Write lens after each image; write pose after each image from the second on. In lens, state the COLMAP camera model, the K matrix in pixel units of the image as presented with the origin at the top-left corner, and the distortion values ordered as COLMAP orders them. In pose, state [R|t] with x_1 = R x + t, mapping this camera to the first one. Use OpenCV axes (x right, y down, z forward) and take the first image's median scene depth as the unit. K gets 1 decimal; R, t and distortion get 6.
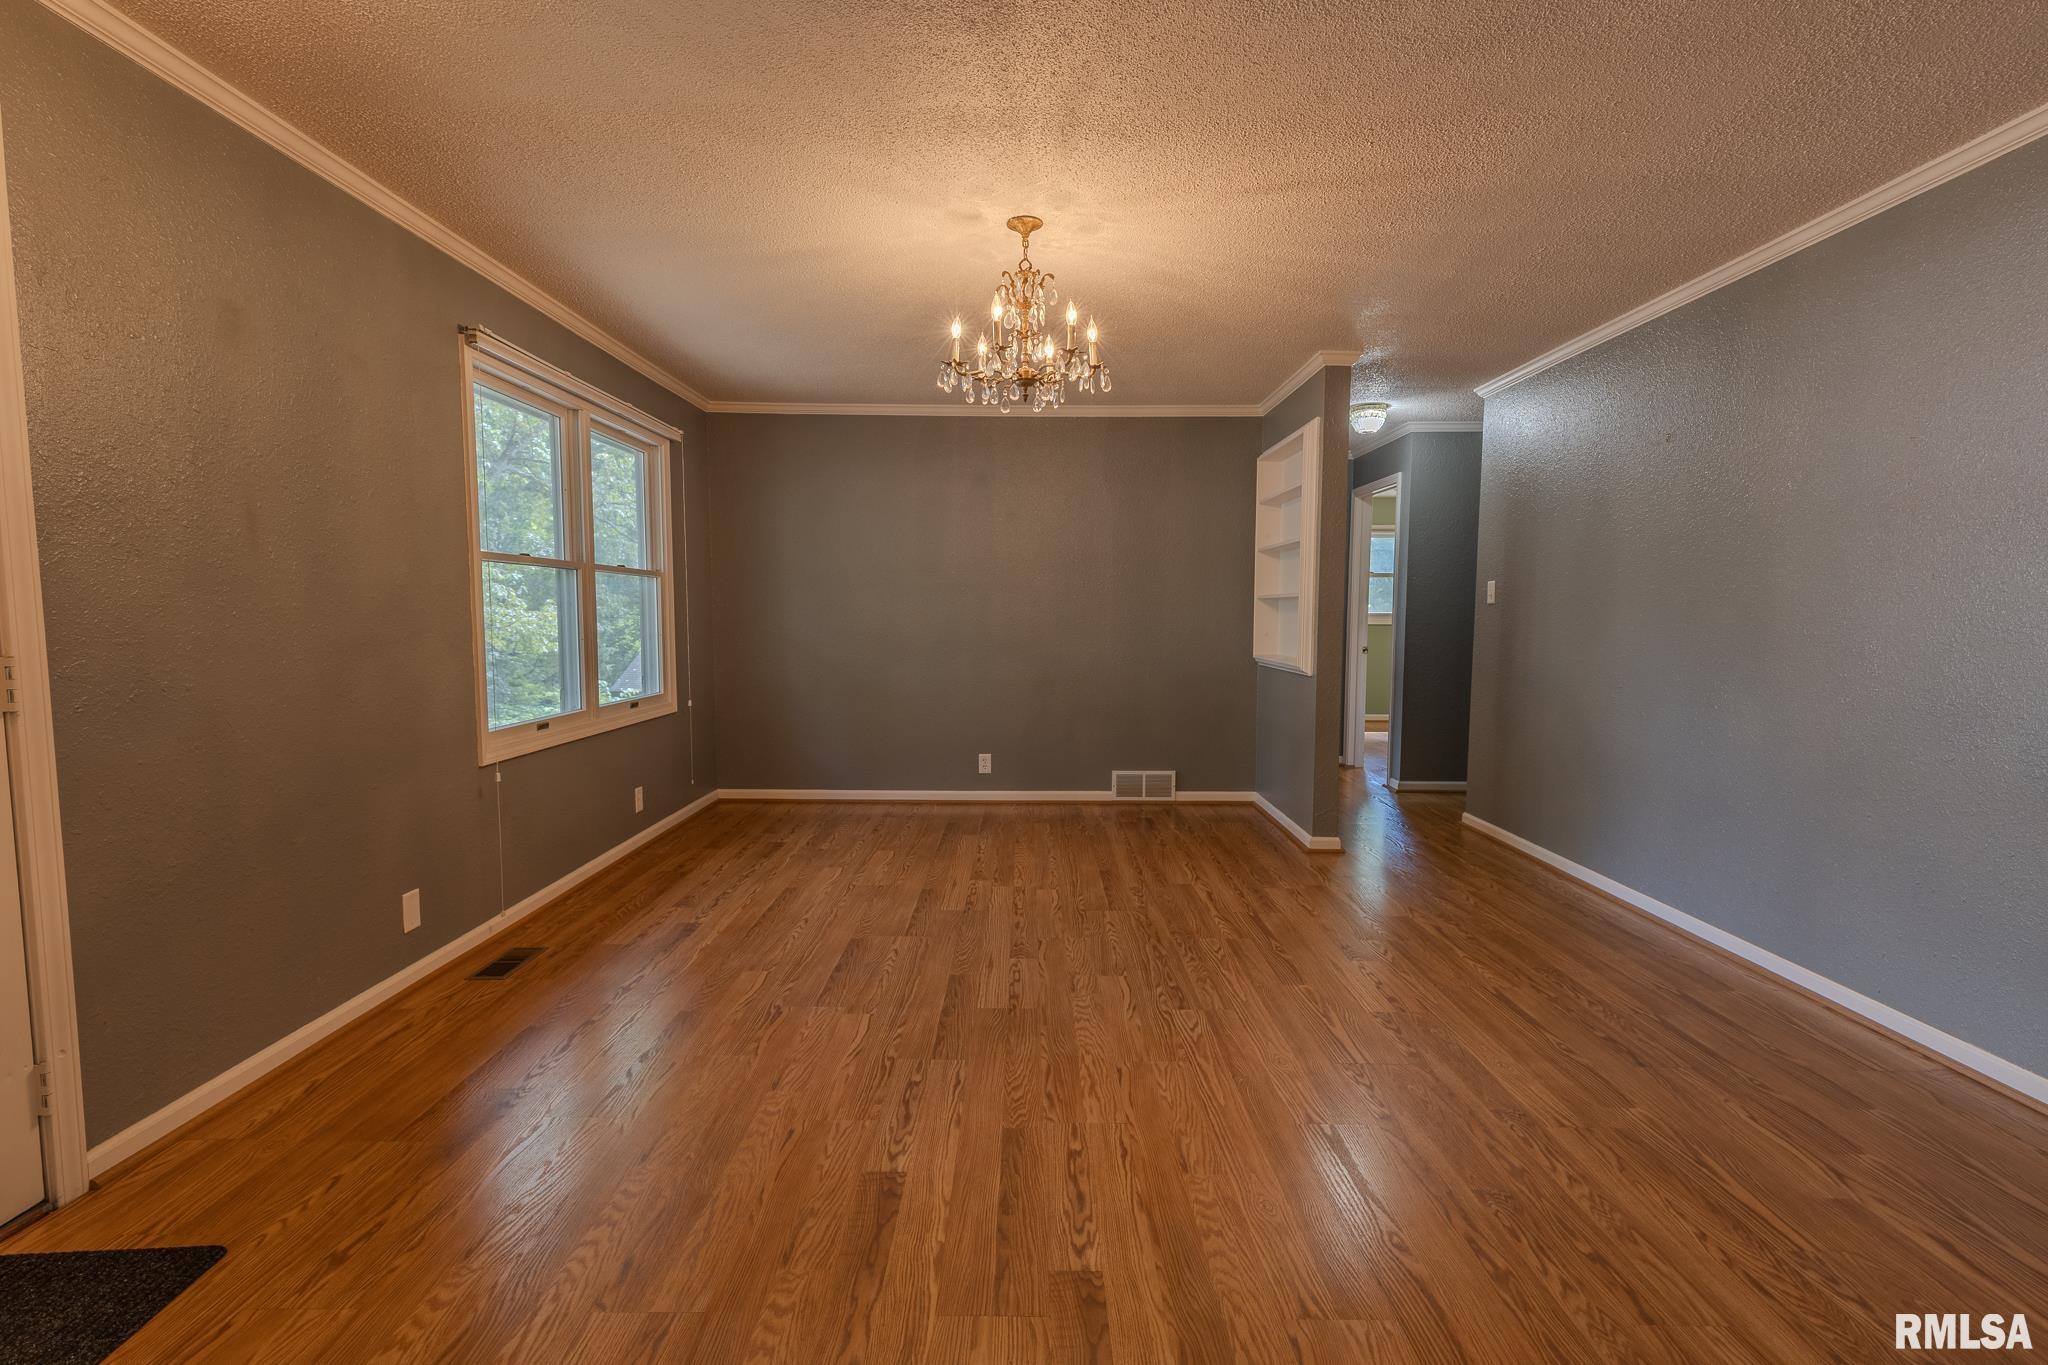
lens RADIAL K [[927.1, 0, 1022.3], [0, 927.1, 672.0], [0, 0, 1]] dist [0.012546, -0.002202]
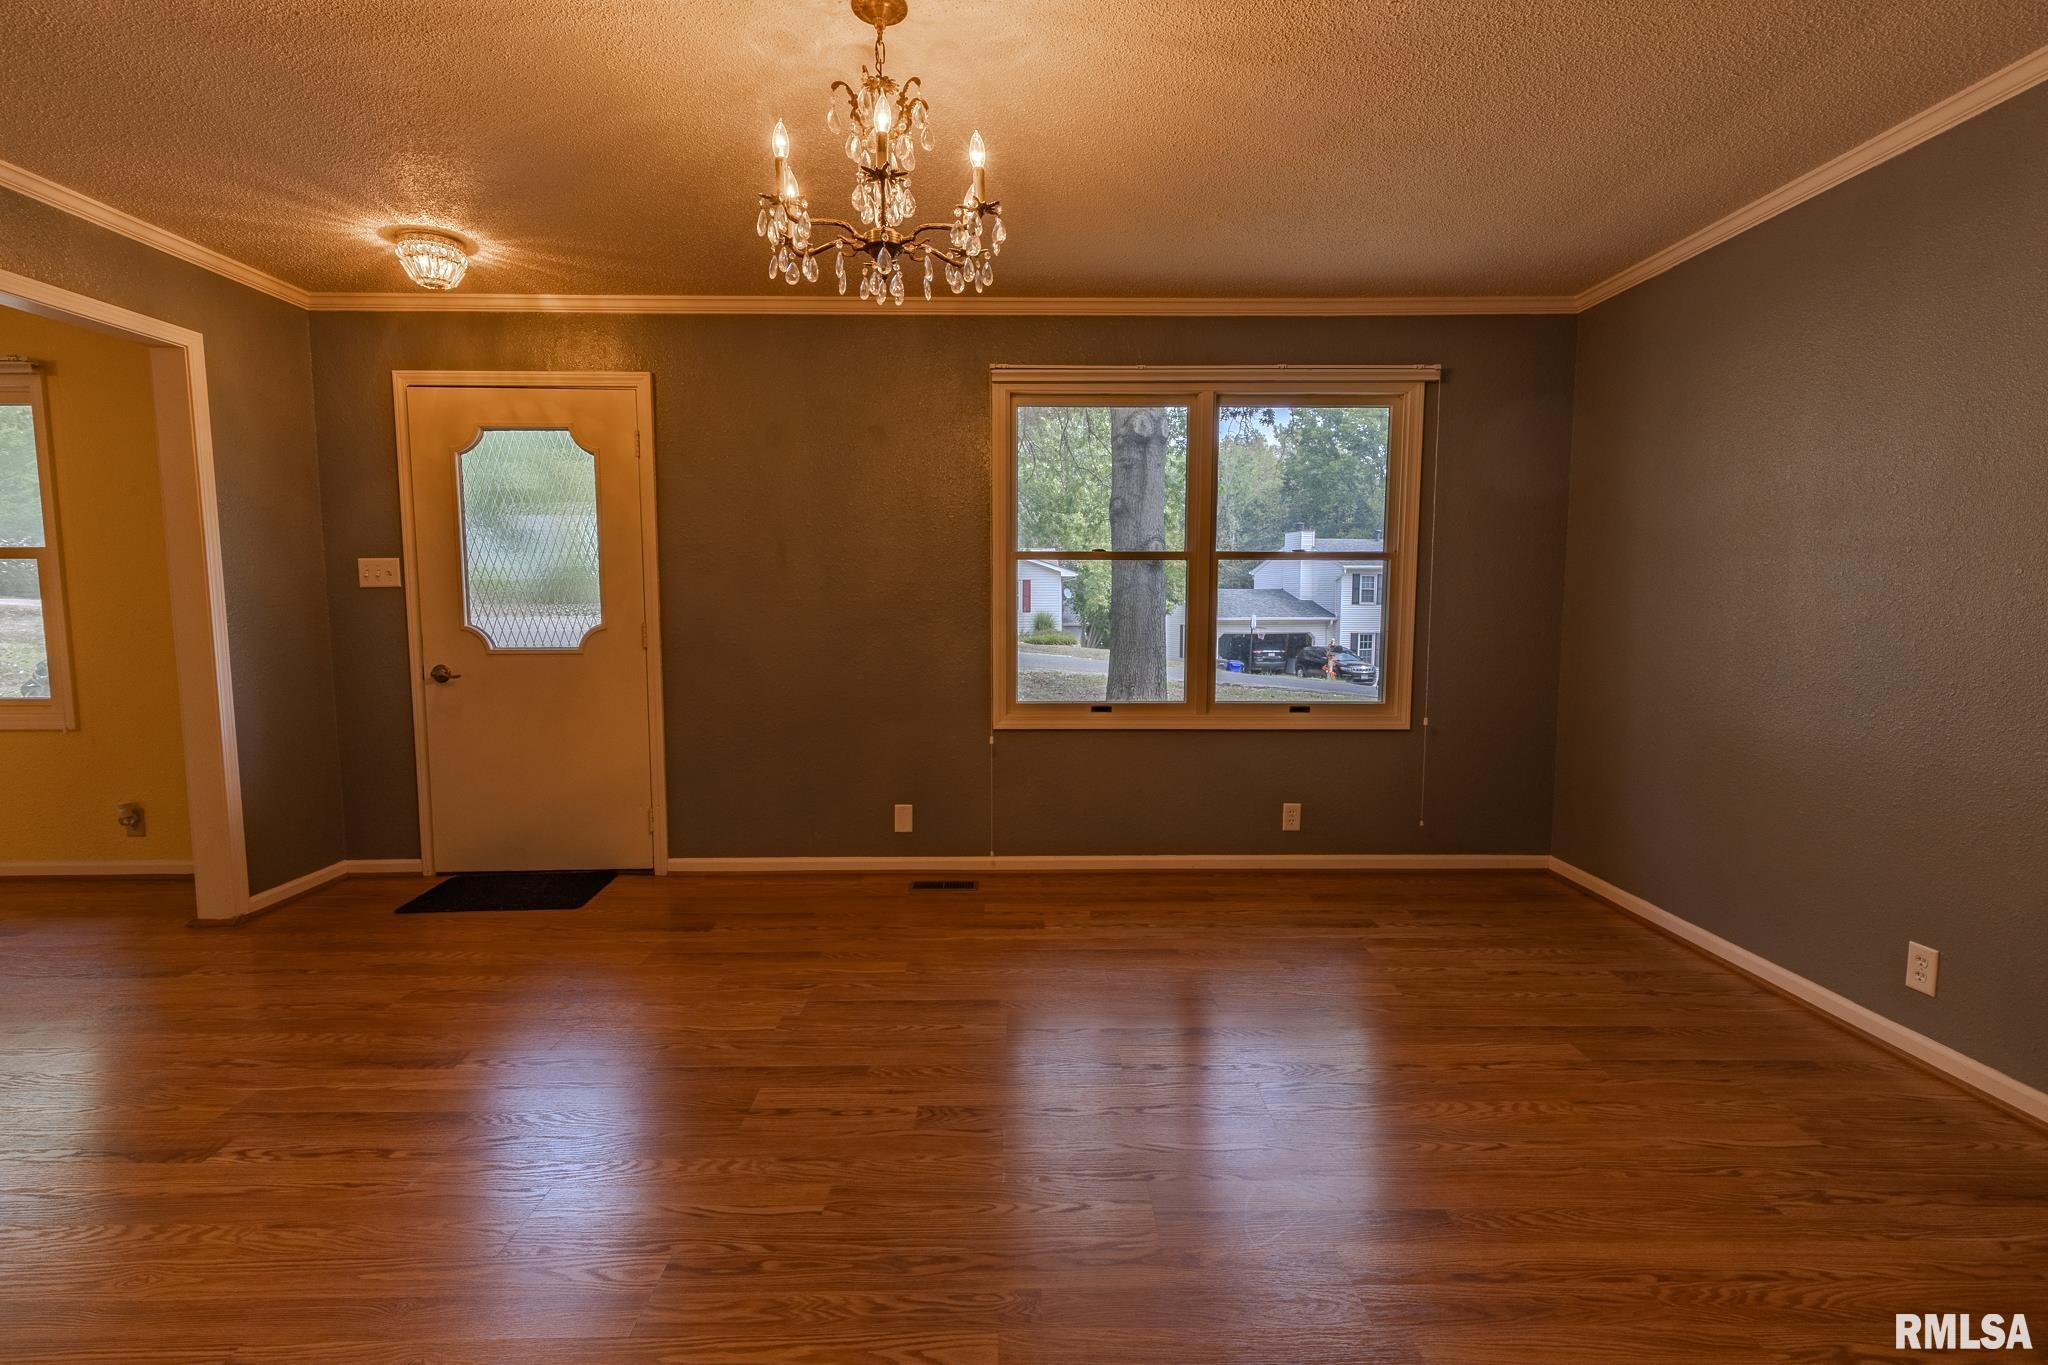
lens RADIAL K [[927.1, 0, 1024.7], [0, 927.1, 695.1], [0, 0, 1]] dist [0.012546, -0.002202]
pose [[0.014836, 0.098597, -0.995017, 0.620819], [-0.065302, 0.993097, 0.097433, -0.064965], [0.997755, 0.063531, 0.021172, 1.005269]]
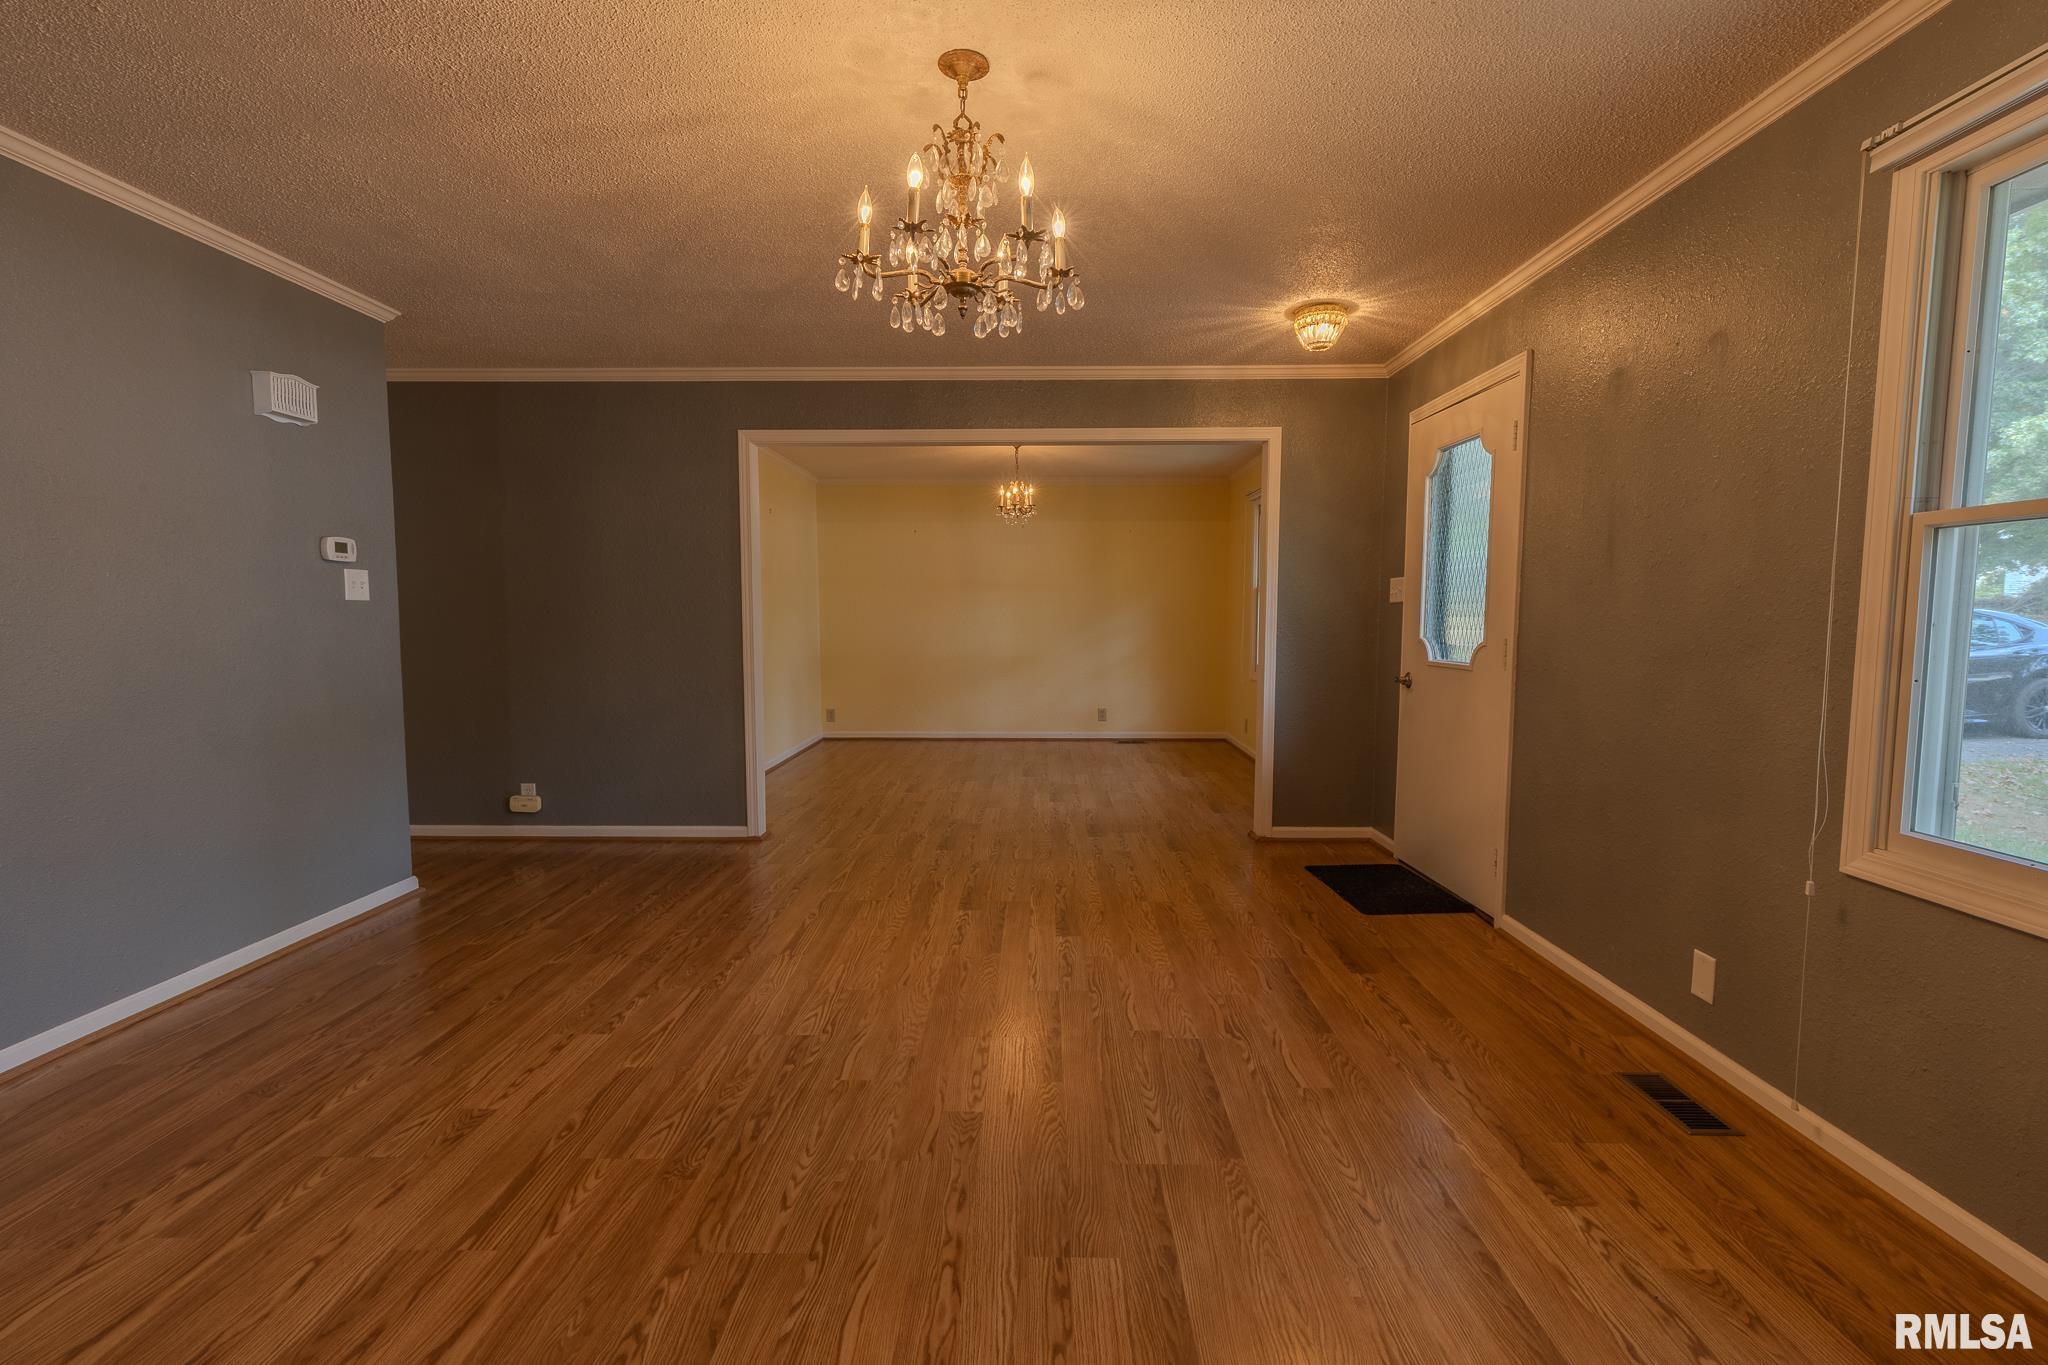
lens RADIAL K [[927.1, 0, 1030.4], [0, 927.1, 684.8], [0, 0, 1]] dist [0.012546, -0.002202]
pose [[-0.999968, -0.006005, 0.005304, -0.048920], [-0.005184, 0.989677, 0.143221, -0.104811], [-0.006109, 0.143189, -0.989677, 1.582558]]
